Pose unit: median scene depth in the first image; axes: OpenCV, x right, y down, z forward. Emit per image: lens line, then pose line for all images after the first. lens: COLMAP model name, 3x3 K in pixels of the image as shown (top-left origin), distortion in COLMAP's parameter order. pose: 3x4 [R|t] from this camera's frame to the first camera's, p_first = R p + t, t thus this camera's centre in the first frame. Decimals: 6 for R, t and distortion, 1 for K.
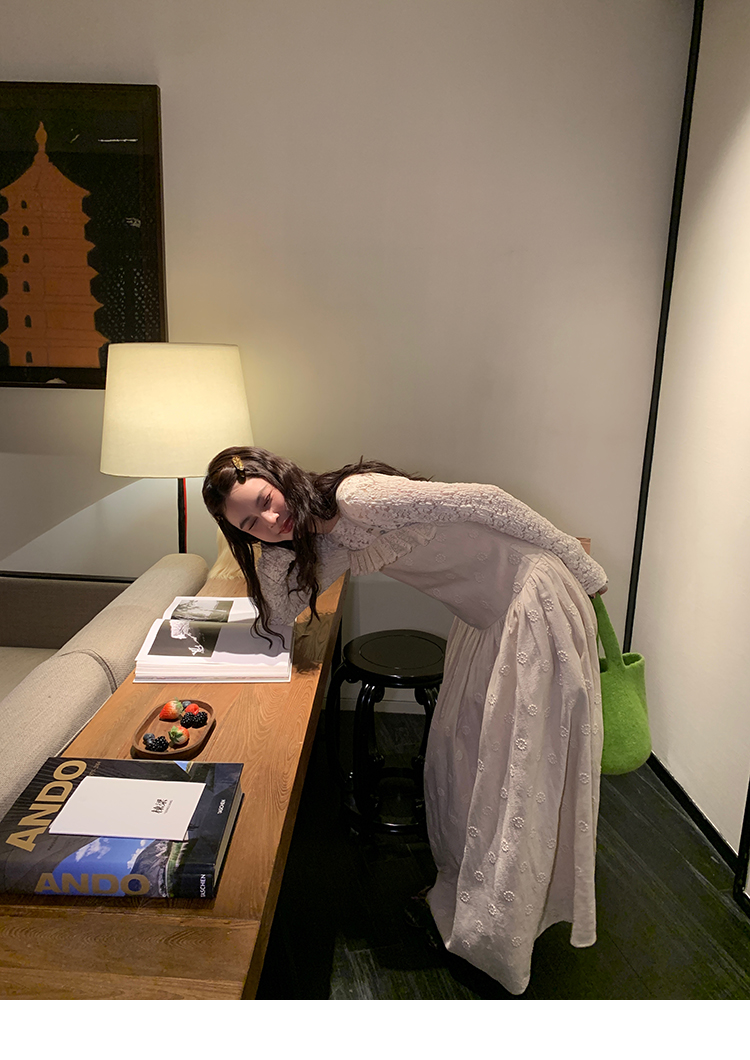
lens RADIAL K [[803.0, 0, 369.9], [0, 803.0, 508.0], [0, 0, 1]] dist [0.003765, -0.002882]
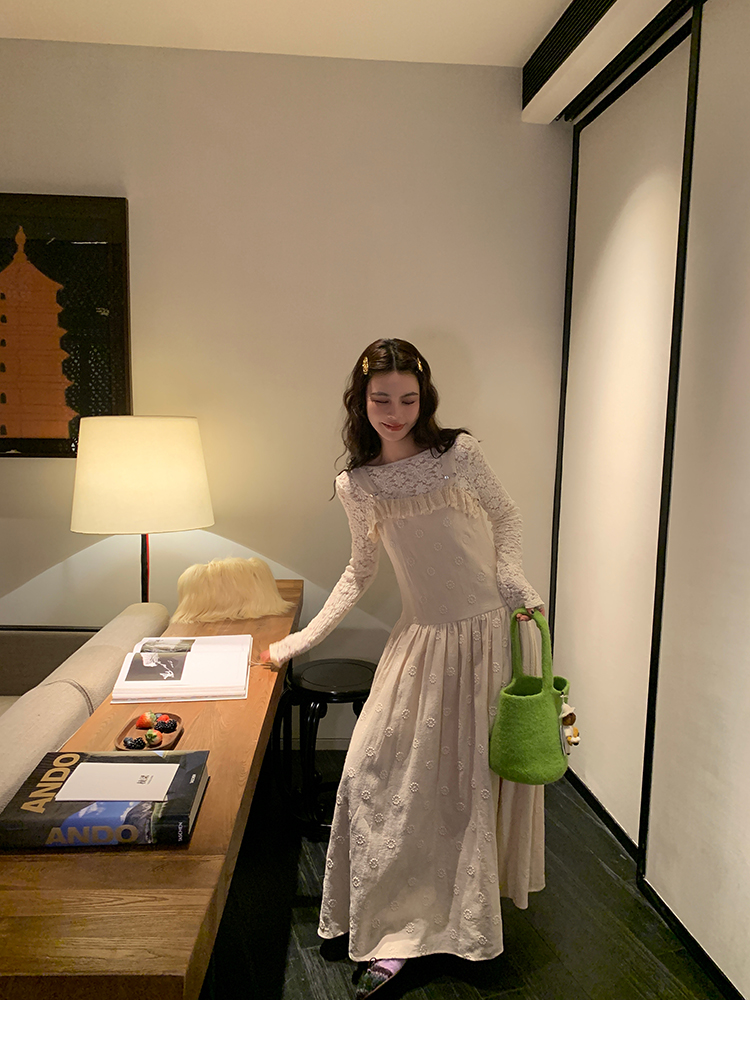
lens RADIAL K [[792.9, 0, 386.4], [0, 792.9, 493.7], [0, 0, 1]] dist [0.004555, 0.000638]
pose [[0.996548, -0.018443, 0.080940, 0.025296], [0.026462, 0.994722, -0.099140, 0.056359], [-0.078684, 0.100940, 0.991776, -0.299511]]
